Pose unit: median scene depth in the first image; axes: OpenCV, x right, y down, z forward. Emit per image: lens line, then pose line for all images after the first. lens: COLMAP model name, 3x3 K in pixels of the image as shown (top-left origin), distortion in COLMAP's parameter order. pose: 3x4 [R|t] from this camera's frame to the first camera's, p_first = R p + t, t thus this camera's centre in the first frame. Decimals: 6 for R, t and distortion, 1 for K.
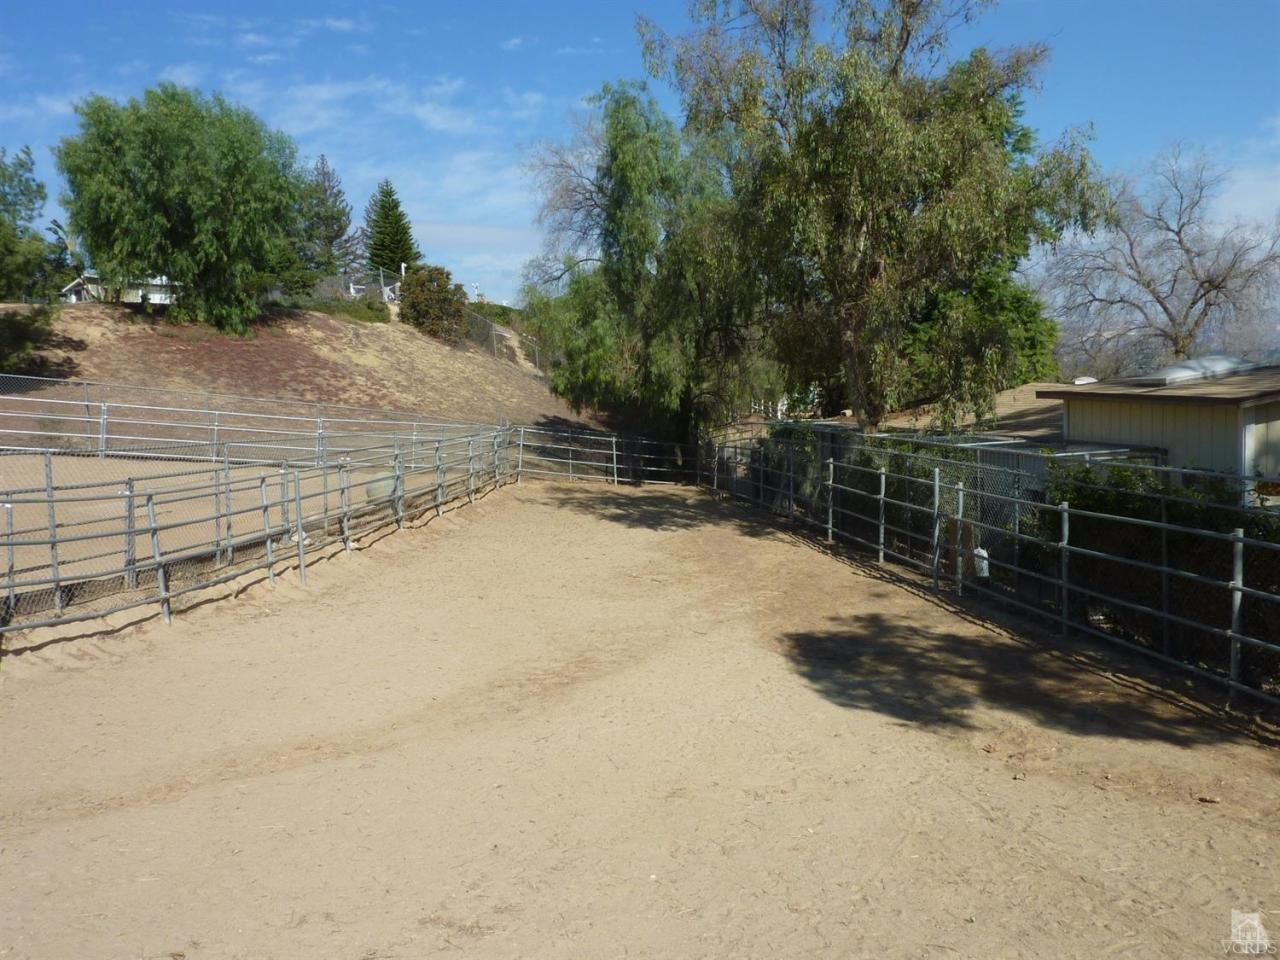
lens RADIAL K [[975.5, 0, 643.6], [0, 975.5, 477.4], [0, 0, 1]] dist [-0.019608, -0.018805]
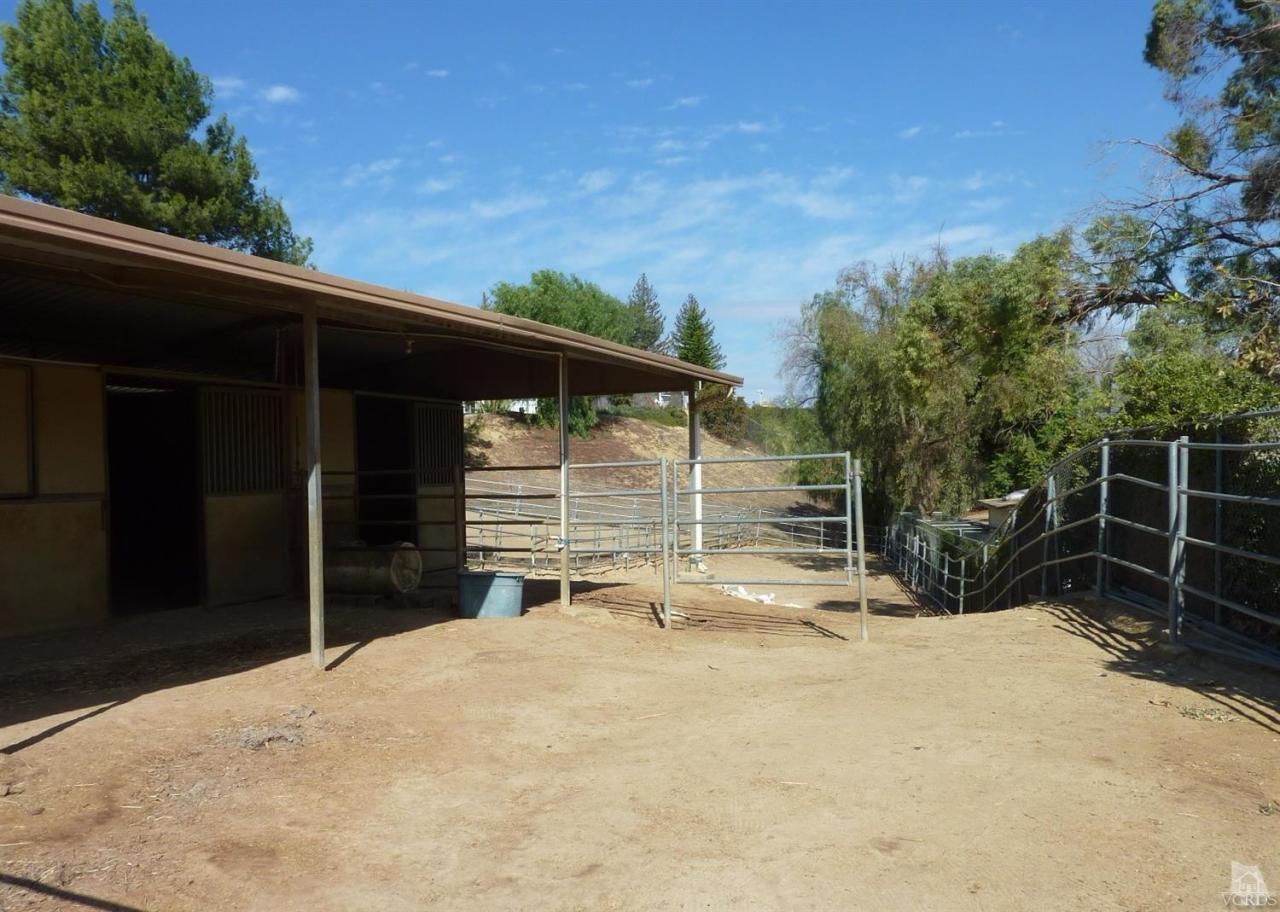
lens RADIAL K [[1029.3, 0, 638.6], [0, 1029.3, 455.4], [0, 0, 1]] dist [-0.003465, -0.001749]
pose [[0.952350, 0.027768, -0.303740, 0.120027], [-0.059750, 0.993537, -0.096512, 0.020875], [0.299097, 0.110061, 0.947854, -0.394481]]
